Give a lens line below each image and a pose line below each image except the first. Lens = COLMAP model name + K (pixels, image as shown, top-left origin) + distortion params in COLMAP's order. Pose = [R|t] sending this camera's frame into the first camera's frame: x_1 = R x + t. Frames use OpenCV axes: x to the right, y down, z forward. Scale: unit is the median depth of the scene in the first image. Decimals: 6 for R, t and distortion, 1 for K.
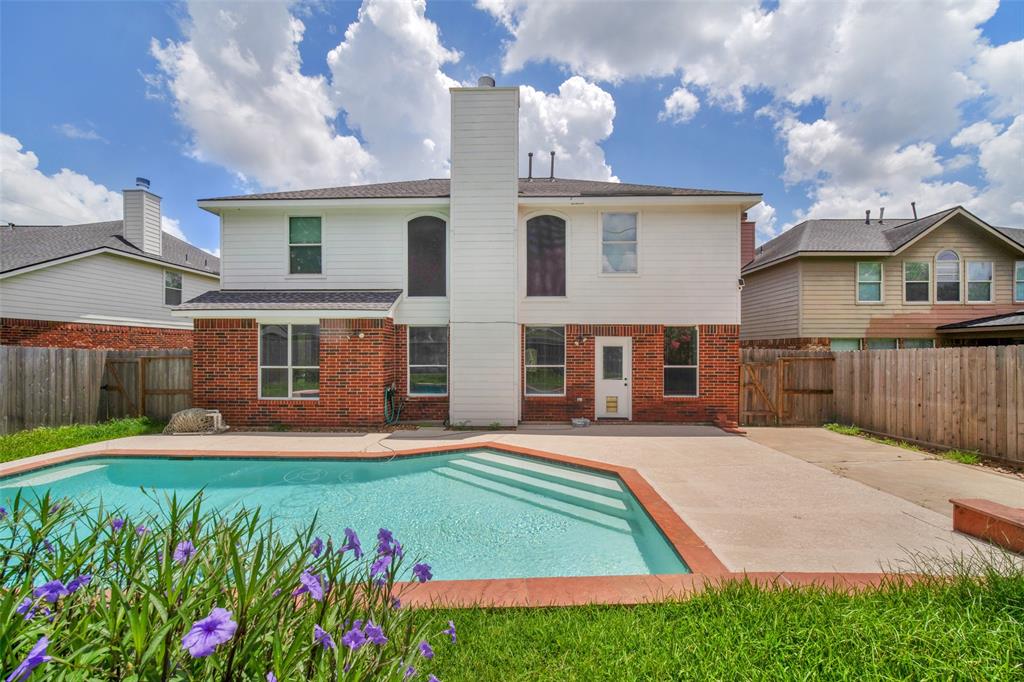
lens RADIAL K [[423.6, 0, 514.7], [0, 423.6, 345.3], [0, 0, 1]] dist [0.000378, 0.001745]
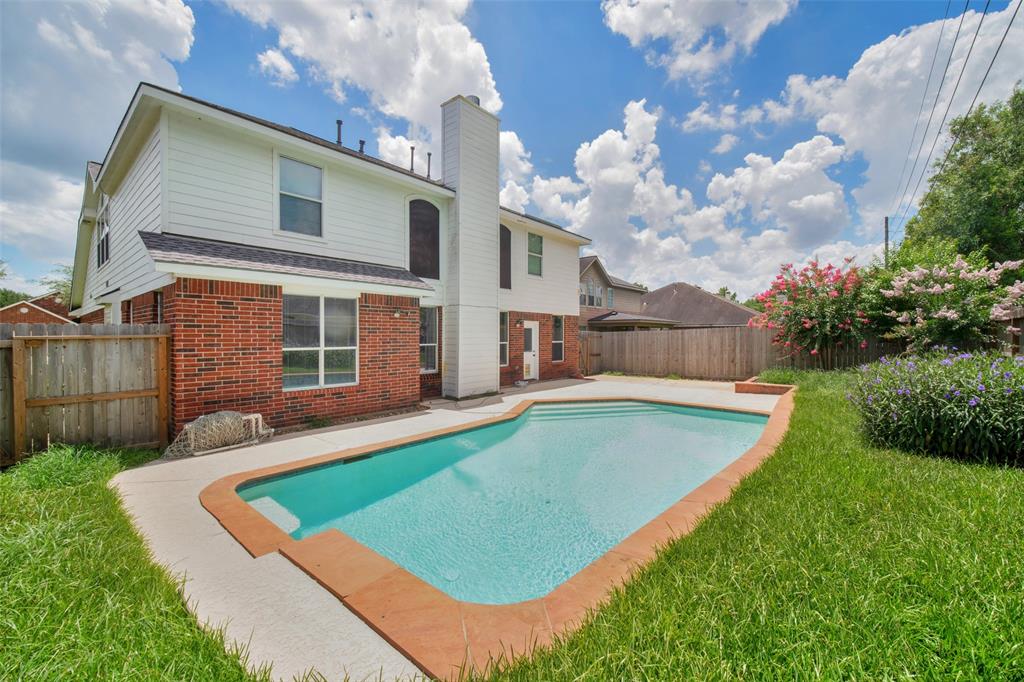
lens RADIAL K [[423.6, 0, 521.8], [0, 423.6, 340.5], [0, 0, 1]] dist [0.000378, 0.001745]
pose [[0.605530, -0.011639, 0.795737, -0.897066], [-0.010536, 0.999688, 0.022640, 0.011971], [-0.795752, -0.022094, 0.605219, 0.181034]]
